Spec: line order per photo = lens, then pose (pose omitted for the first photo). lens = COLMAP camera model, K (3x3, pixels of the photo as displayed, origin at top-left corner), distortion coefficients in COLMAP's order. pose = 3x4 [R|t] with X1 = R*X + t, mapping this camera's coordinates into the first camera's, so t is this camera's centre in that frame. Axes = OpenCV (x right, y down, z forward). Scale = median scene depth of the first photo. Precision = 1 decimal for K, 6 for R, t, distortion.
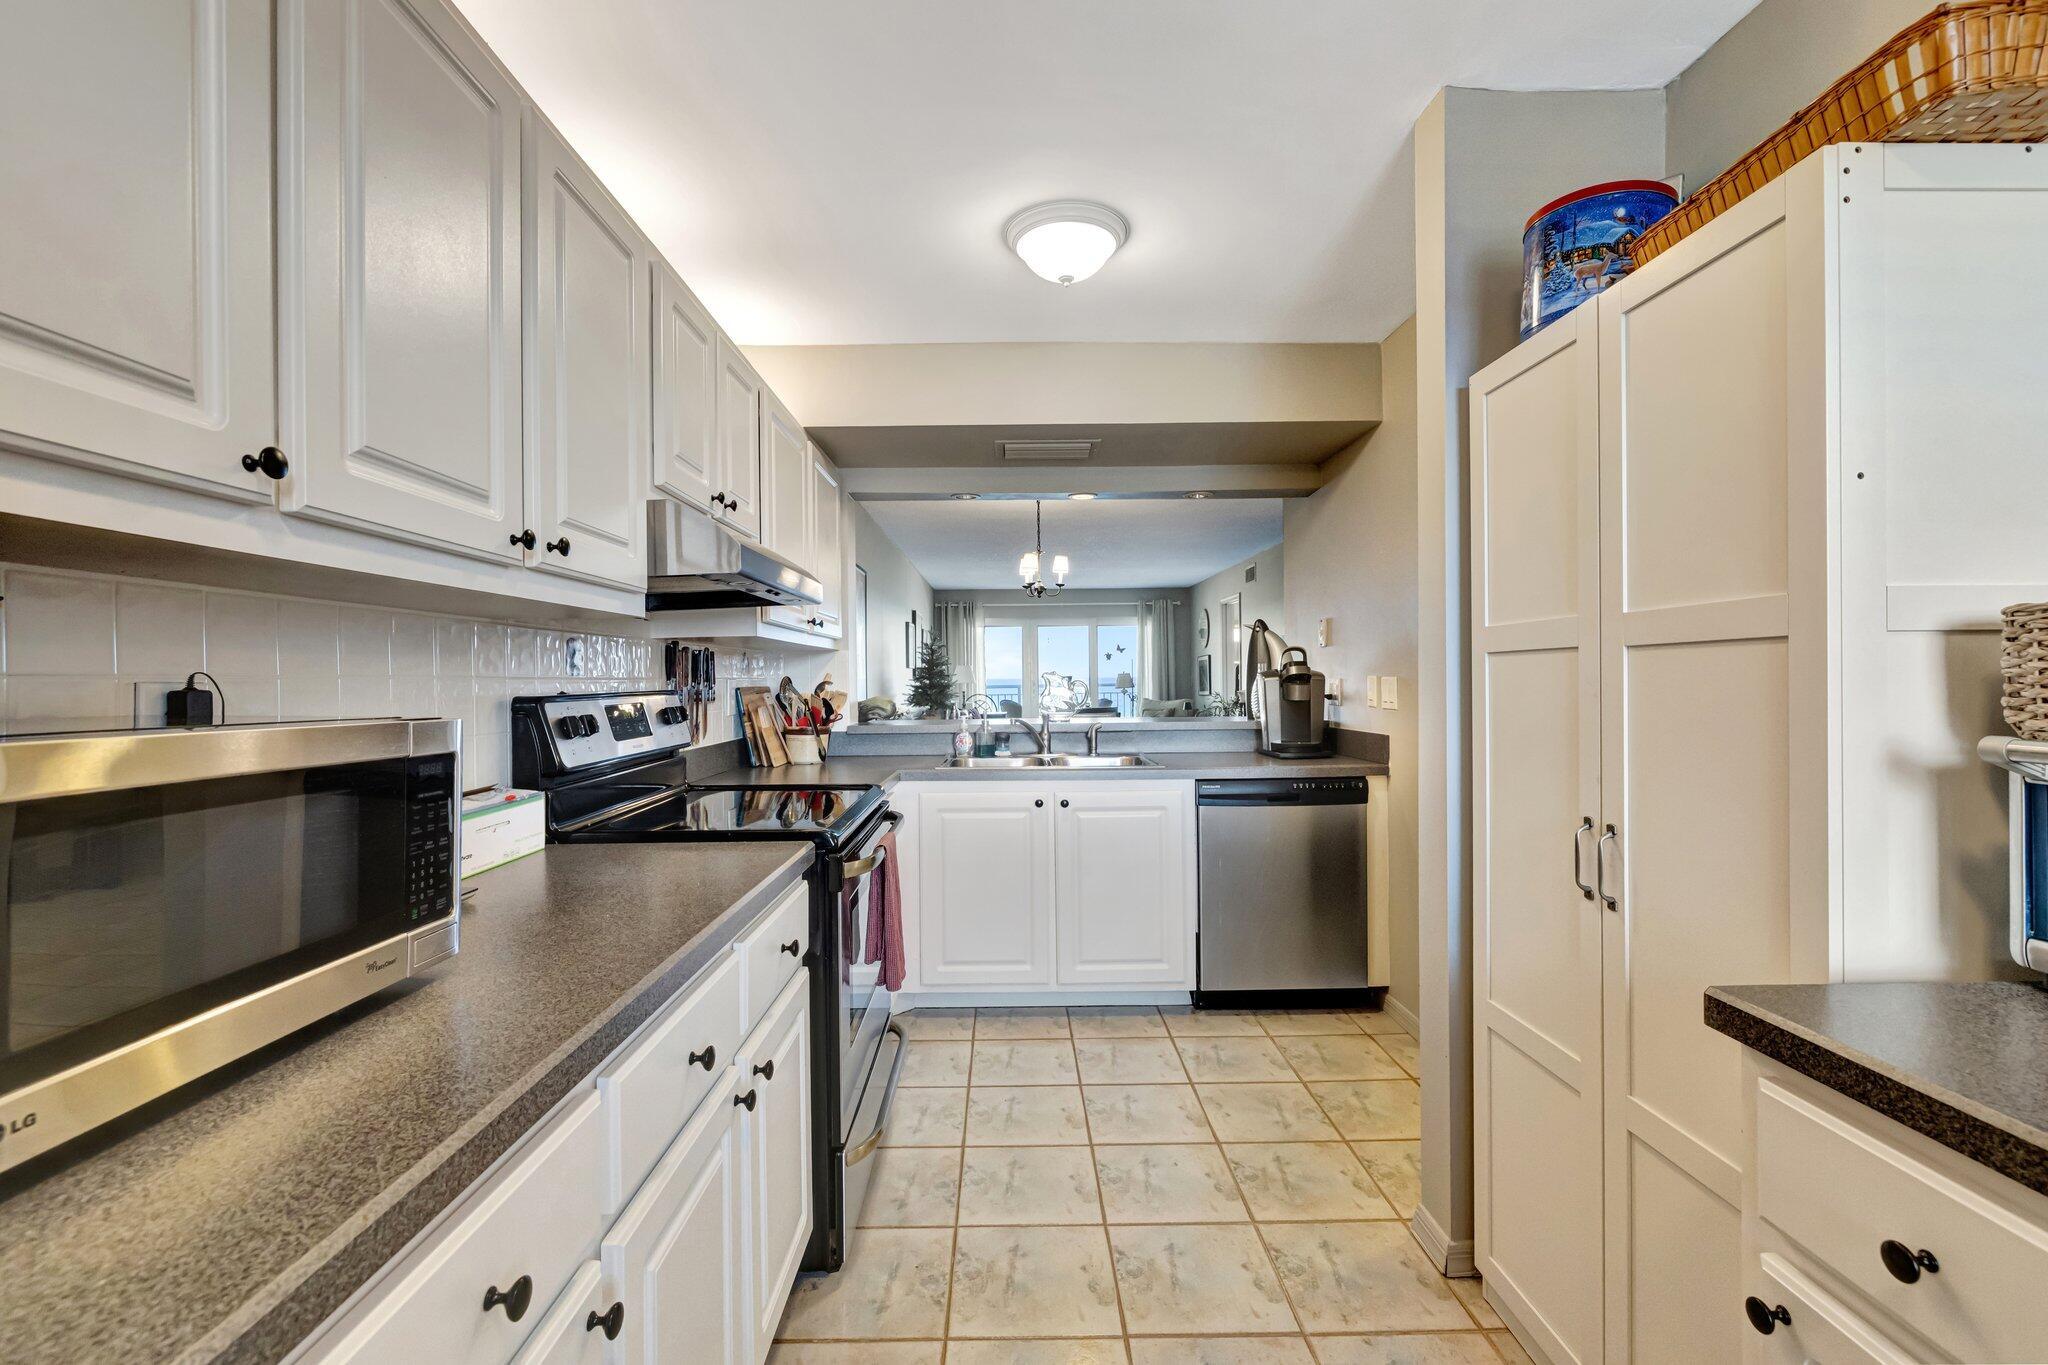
lens RADIAL K [[889.5, 0, 1016.4], [0, 889.5, 681.2], [0, 0, 1]] dist [-0.003319, -0.000126]
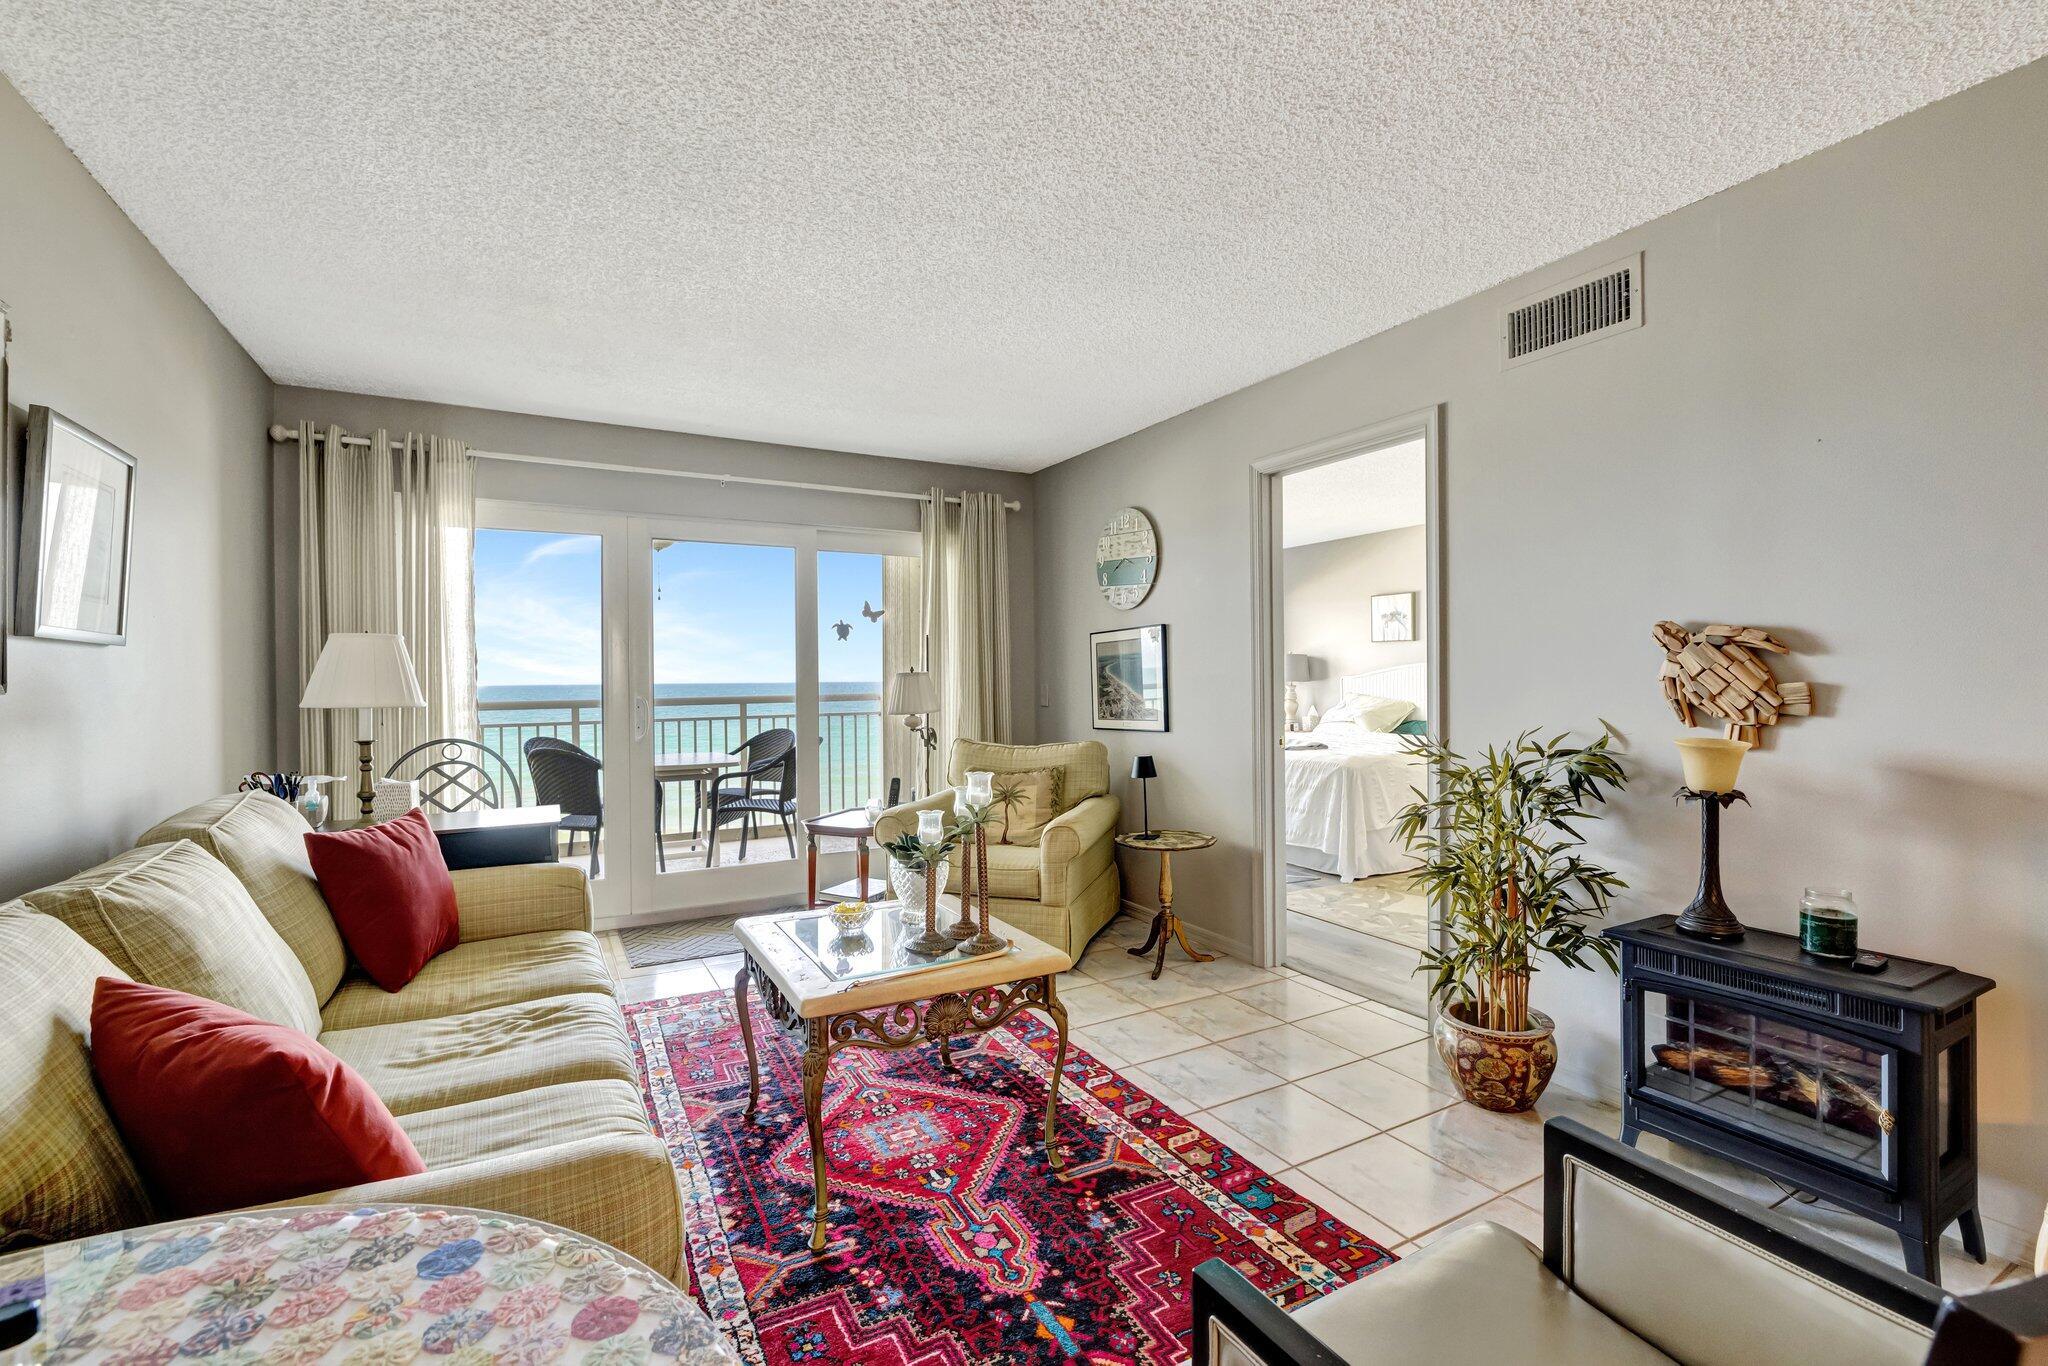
lens RADIAL K [[889.5, 0, 1016.4], [0, 889.5, 681.7], [0, 0, 1]] dist [-0.003319, -0.000126]
pose [[0.880808, 0.000182, 0.473473, -0.016117], [0.002684, 0.999982, -0.005376, -0.003107], [-0.473465, 0.006006, 0.880792, 0.660561]]
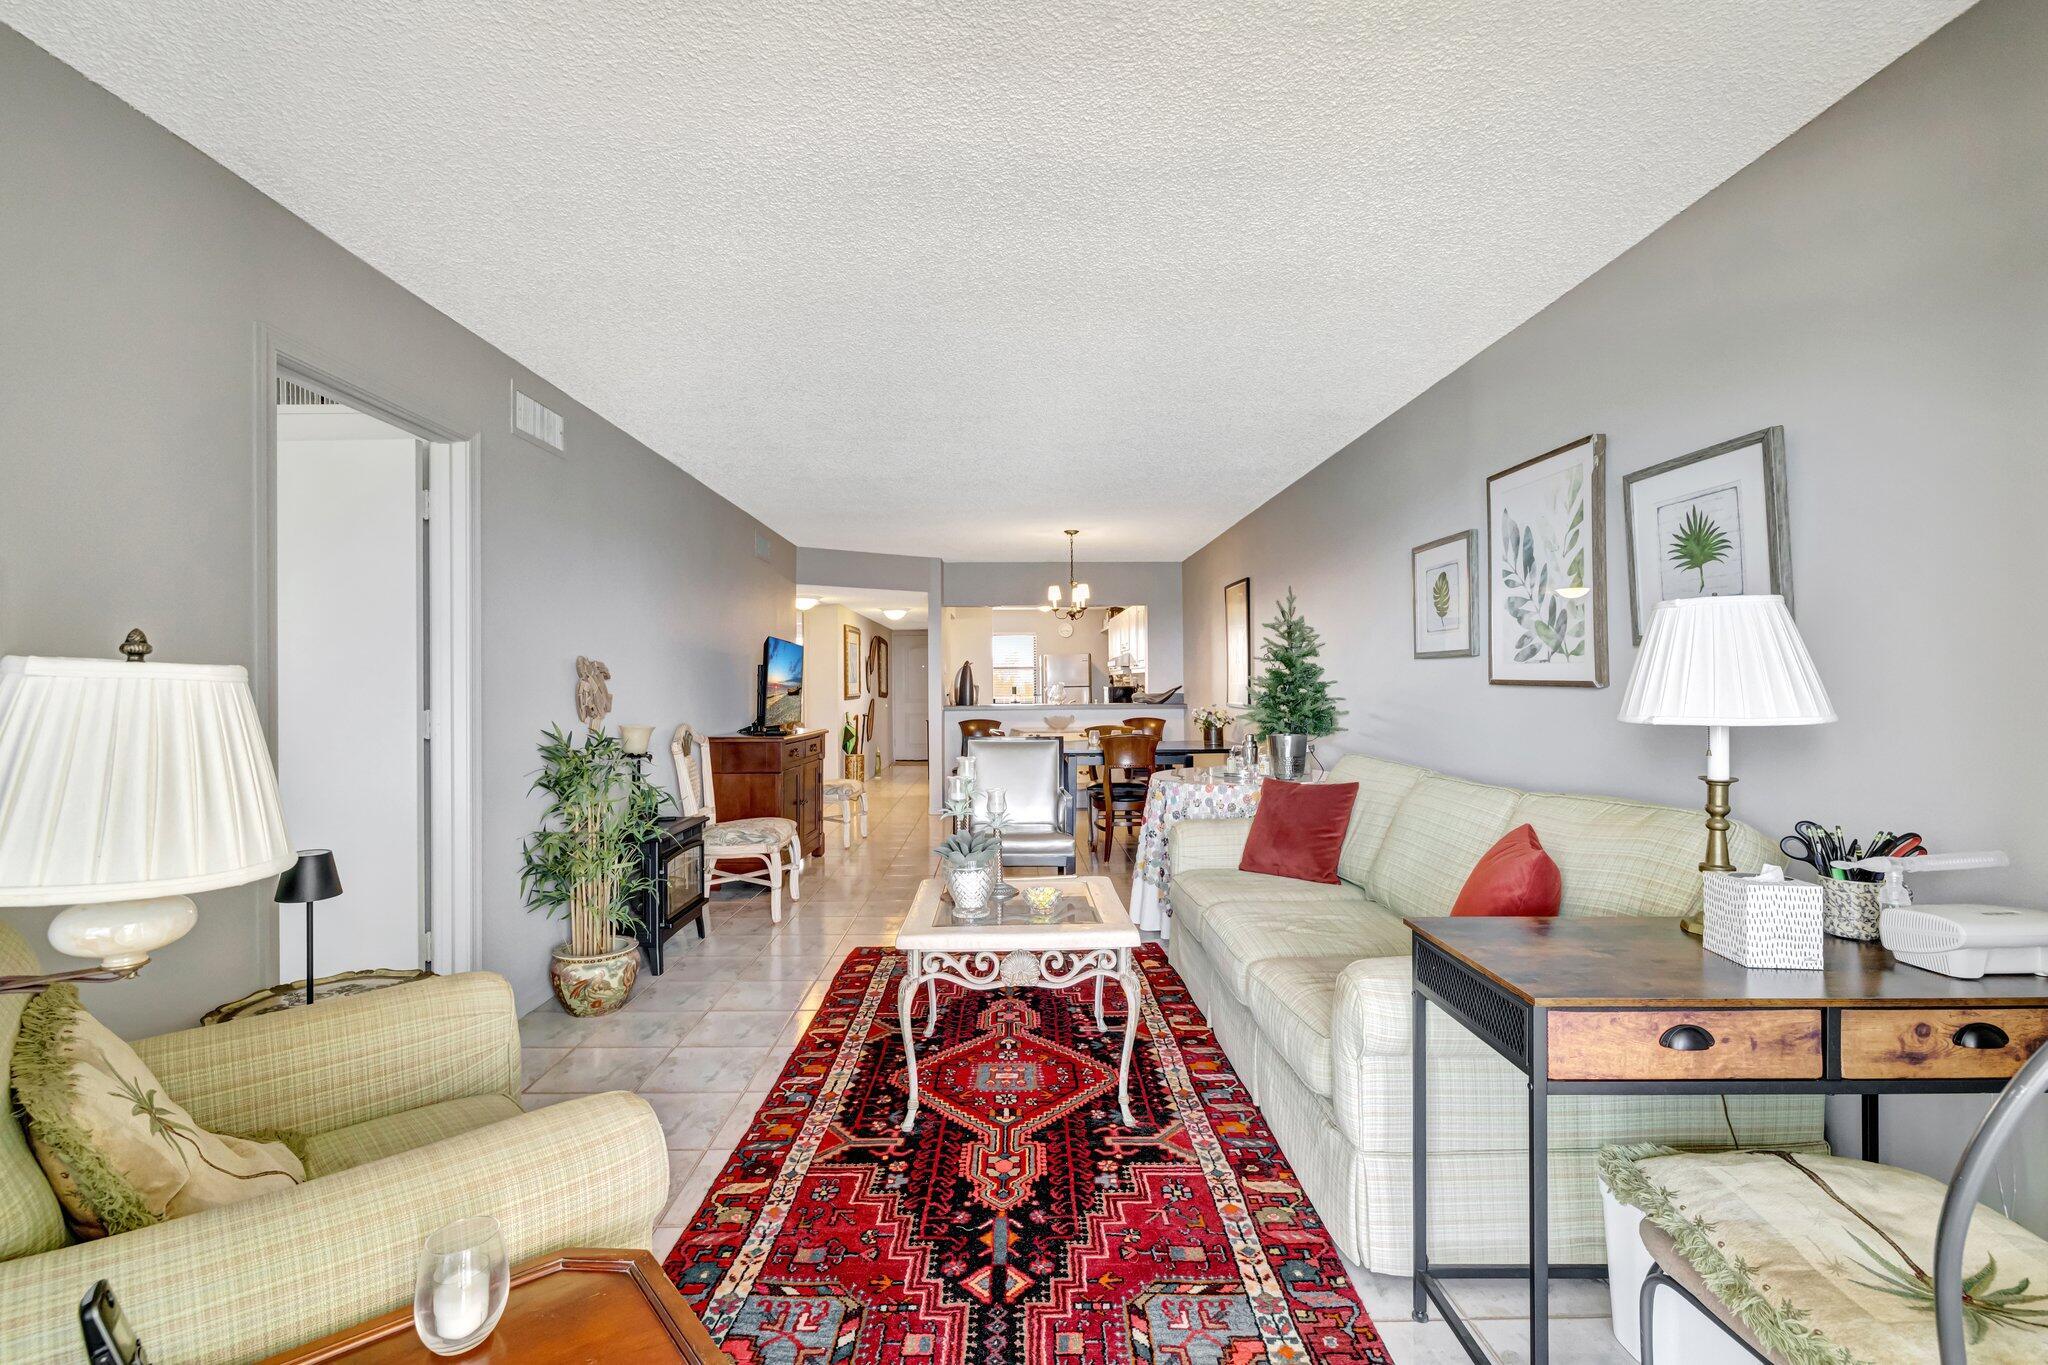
lens RADIAL K [[878.5, 0, 1016.9], [0, 878.5, 680.3], [0, 0, 1]] dist [-0.001828, 0.000184]
pose [[-0.999861, 0.016301, -0.003443, 0.052502], [0.016299, 0.999867, 0.000704, -0.006526], [0.003454, 0.000648, -0.999994, 1.079305]]
